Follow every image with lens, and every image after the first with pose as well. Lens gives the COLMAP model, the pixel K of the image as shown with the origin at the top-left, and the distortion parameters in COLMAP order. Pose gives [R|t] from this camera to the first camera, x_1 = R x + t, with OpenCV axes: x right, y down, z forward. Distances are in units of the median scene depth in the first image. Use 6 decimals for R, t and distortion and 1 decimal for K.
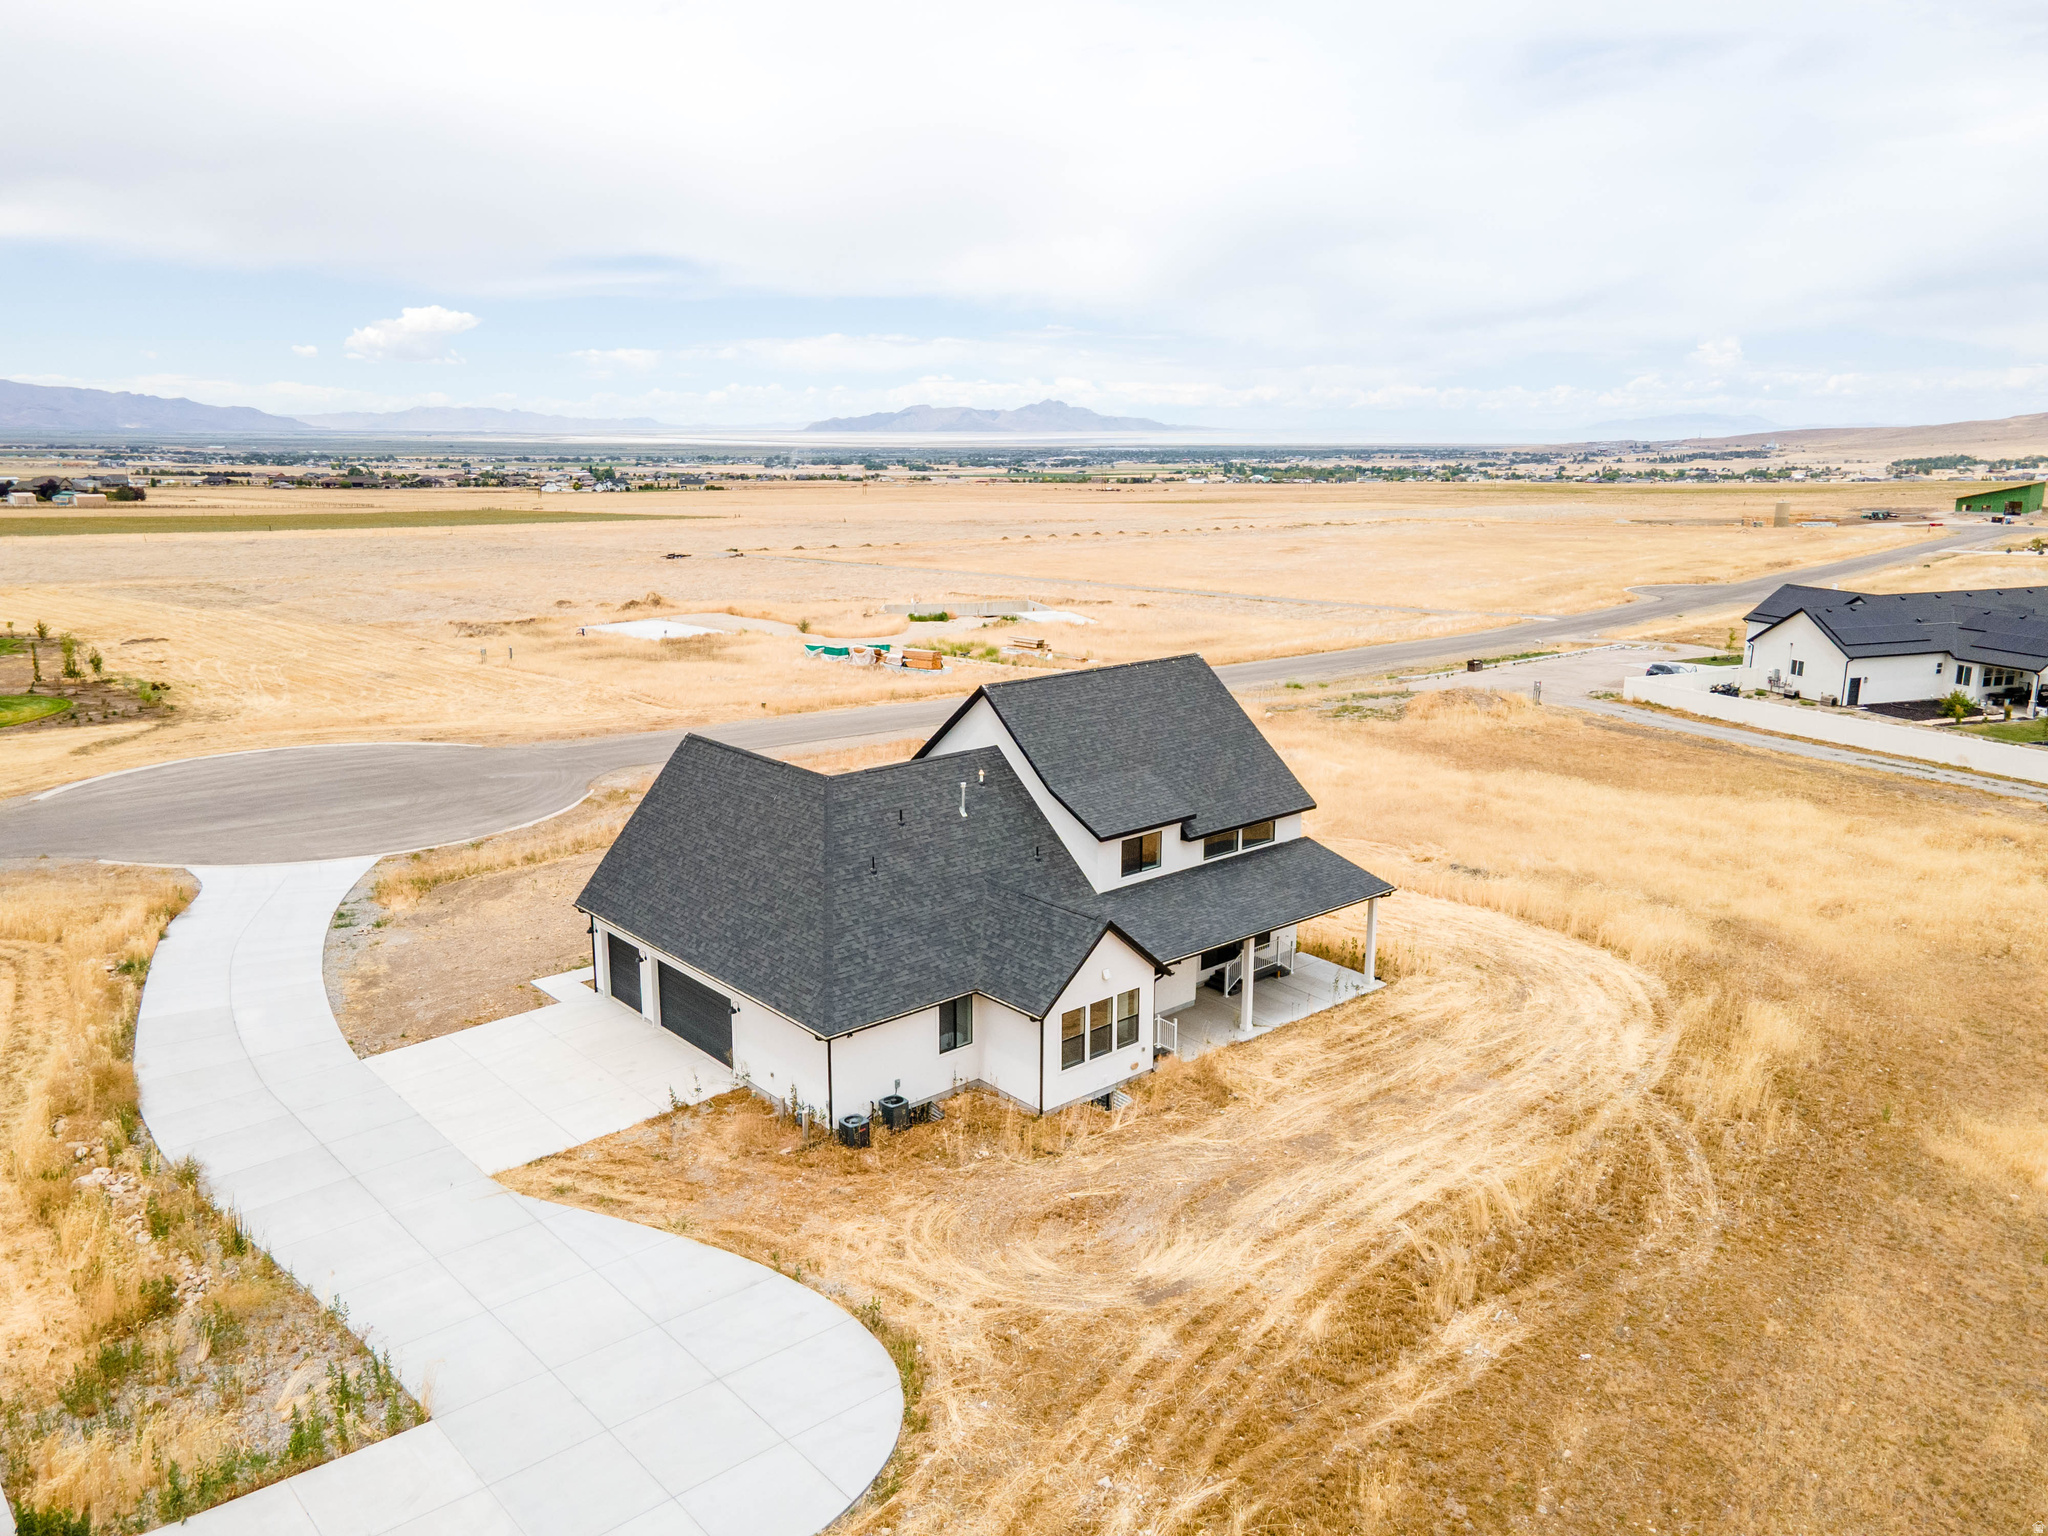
lens RADIAL K [[1497.6, 0, 1003.7], [0, 1497.6, 771.0], [0, 0, 1]] dist [0.025962, 0.032672]
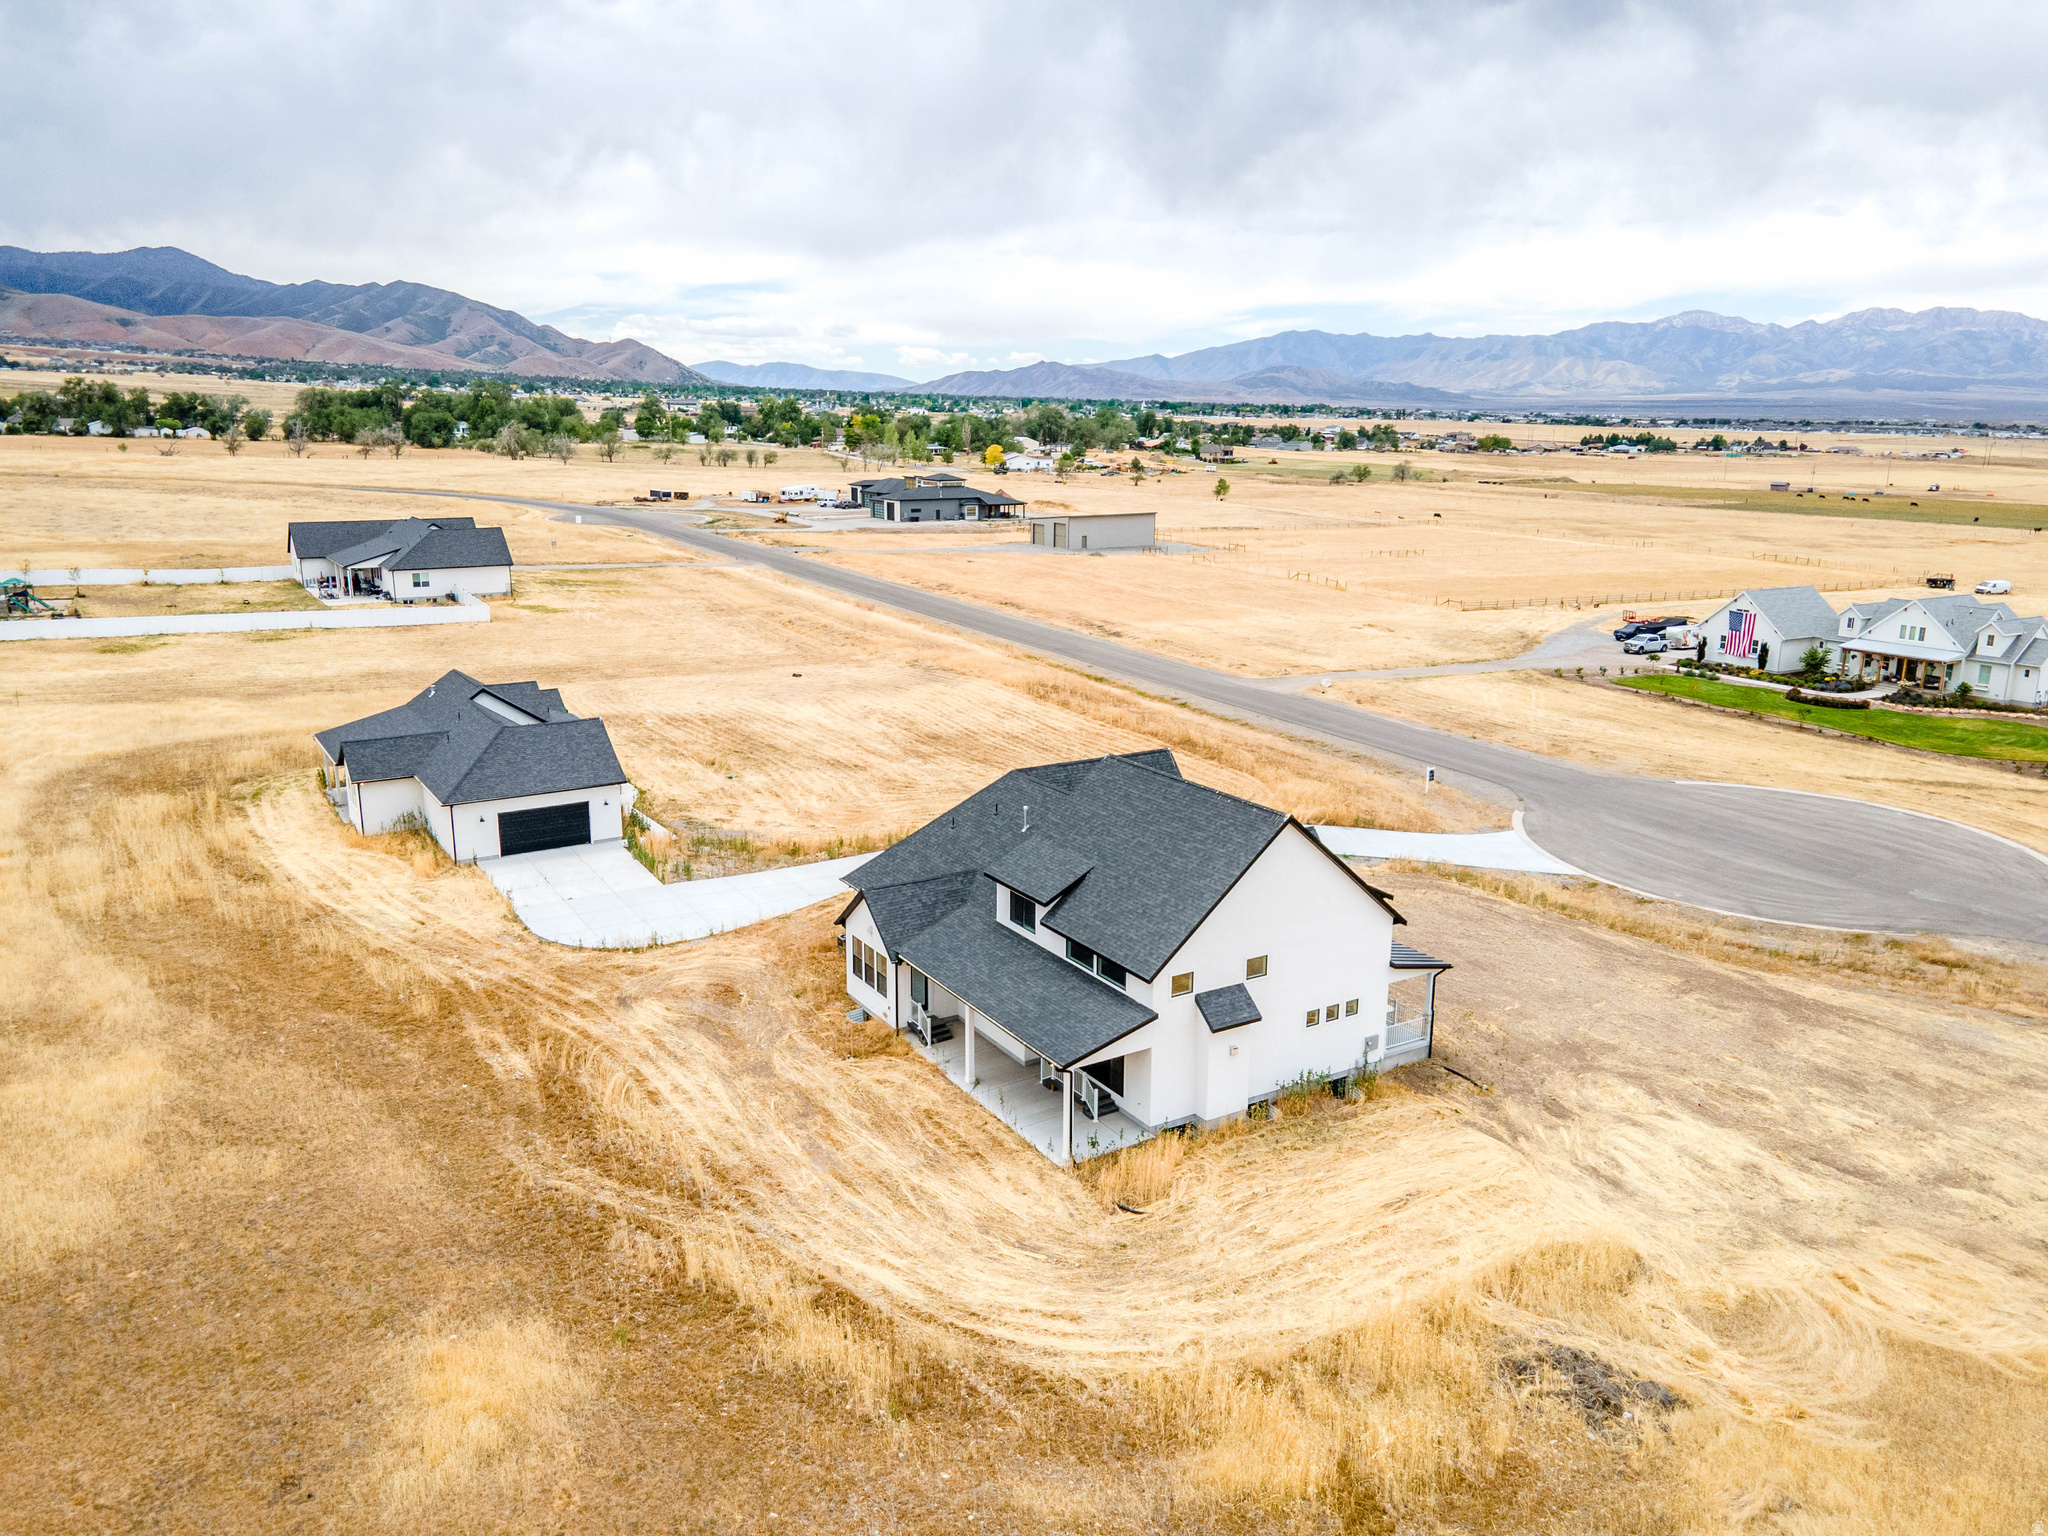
lens RADIAL K [[1497.6, 0, 1014.9], [0, 1497.6, 763.1], [0, 0, 1]] dist [0.025962, 0.032672]
pose [[-0.168238, 0.227641, -0.959101, 1.106977], [-0.230297, 0.936967, 0.262785, -0.334953], [0.958467, 0.265089, -0.105208, 1.010916]]
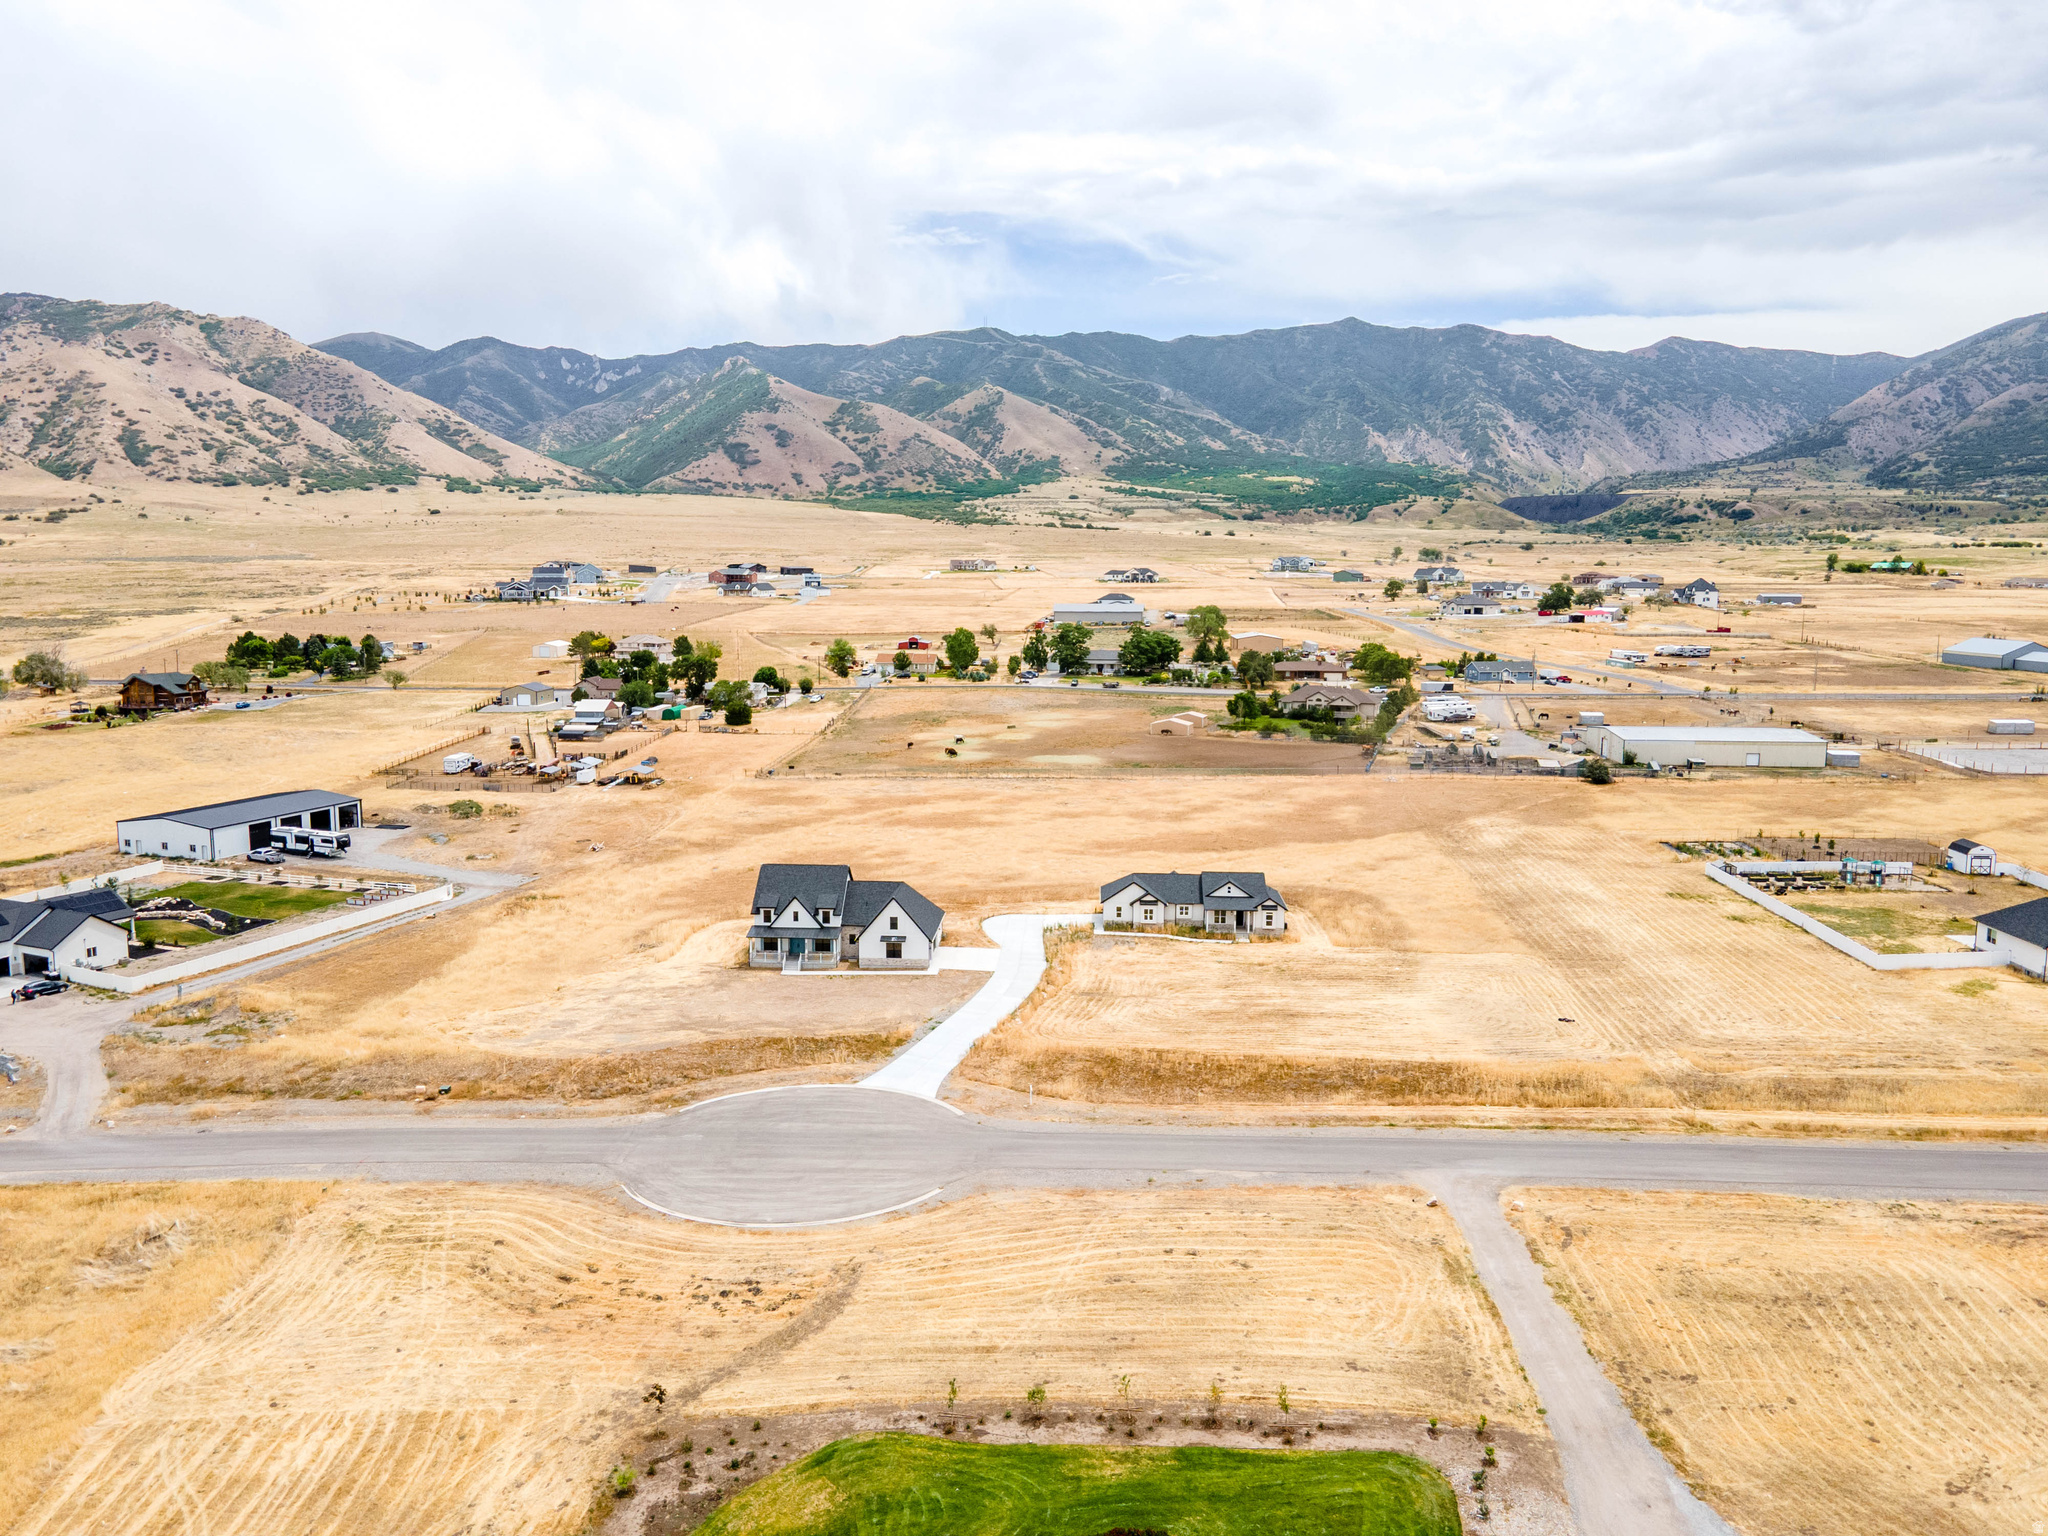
lens RADIAL K [[1497.6, 0, 1004.6], [0, 1497.6, 771.0], [0, 0, 1]] dist [0.025962, 0.032672]
pose [[-0.709782, -0.101747, 0.697034, -2.689943], [0.156975, 0.941785, 0.297320, -1.247777], [-0.686708, 0.320449, -0.652491, 2.922900]]
